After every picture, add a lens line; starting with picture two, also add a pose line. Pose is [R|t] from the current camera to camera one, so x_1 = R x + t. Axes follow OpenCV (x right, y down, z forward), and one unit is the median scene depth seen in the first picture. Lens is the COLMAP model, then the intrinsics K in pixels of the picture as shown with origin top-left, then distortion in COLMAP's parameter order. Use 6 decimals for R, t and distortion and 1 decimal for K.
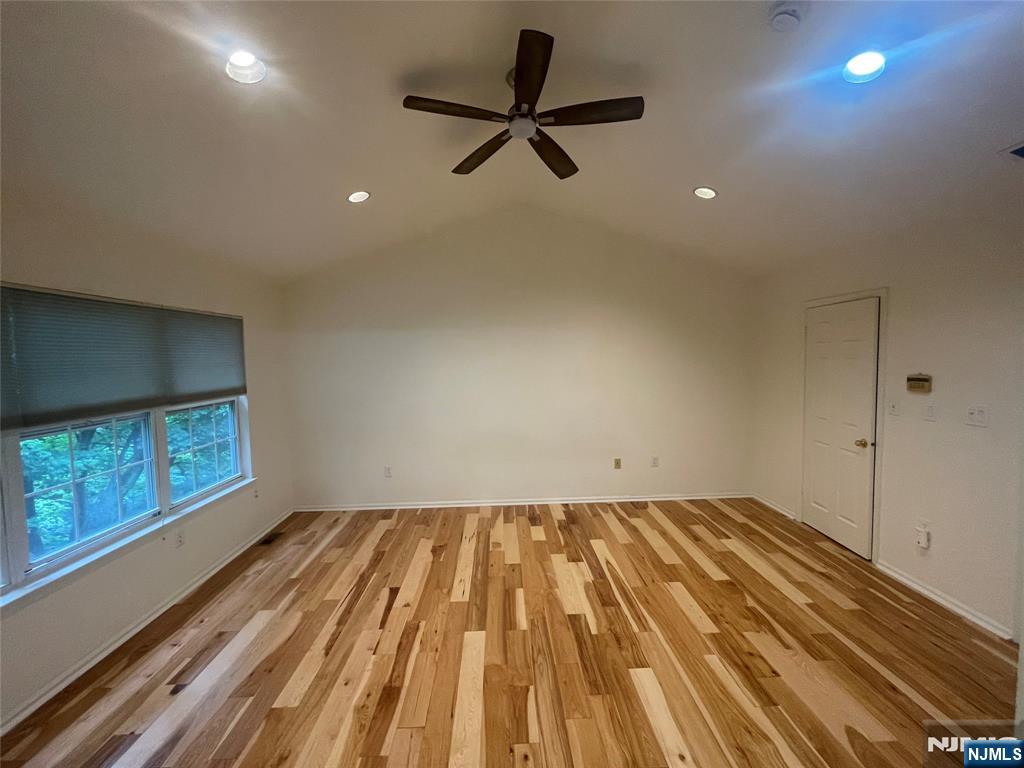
lens RADIAL K [[417.0, 0, 515.5], [0, 417.0, 386.1], [0, 0, 1]] dist [-0.007078, 0.000304]
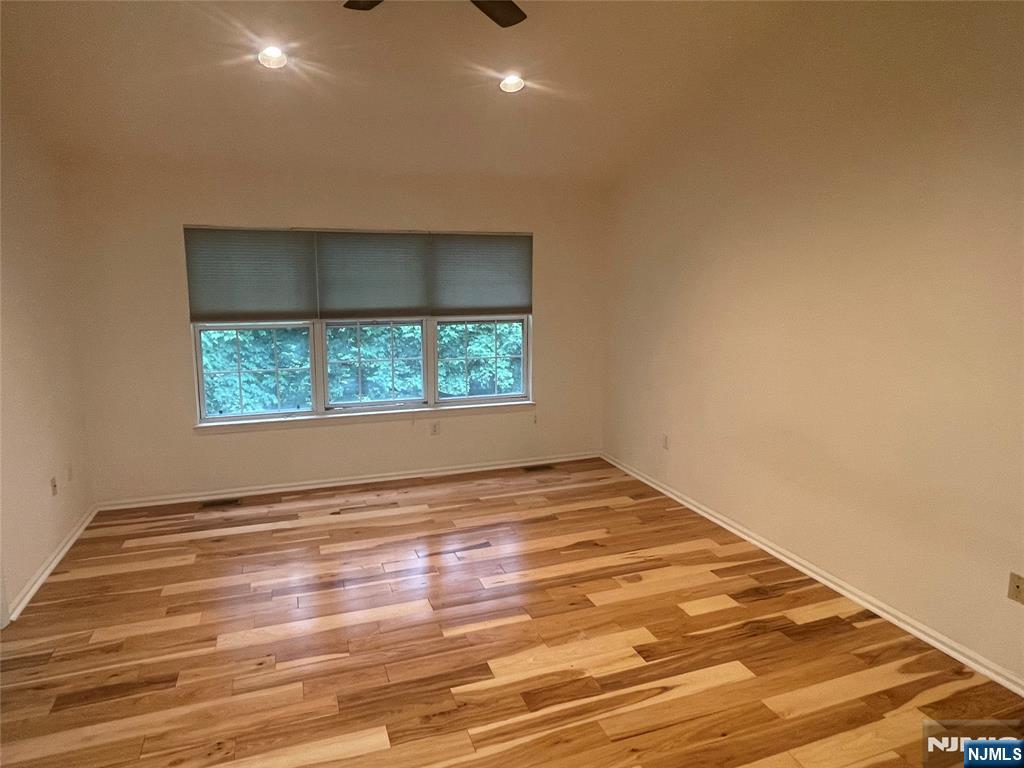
lens RADIAL K [[633.7, 0, 513.0], [0, 633.7, 379.0], [0, 0, 1]] dist [0.000507, -0.000626]
pose [[0.300492, 0.169271, -0.938644, 0.772597], [-0.073458, 0.985310, 0.154170, -0.057584], [0.950951, 0.022625, 0.308512, 0.524742]]
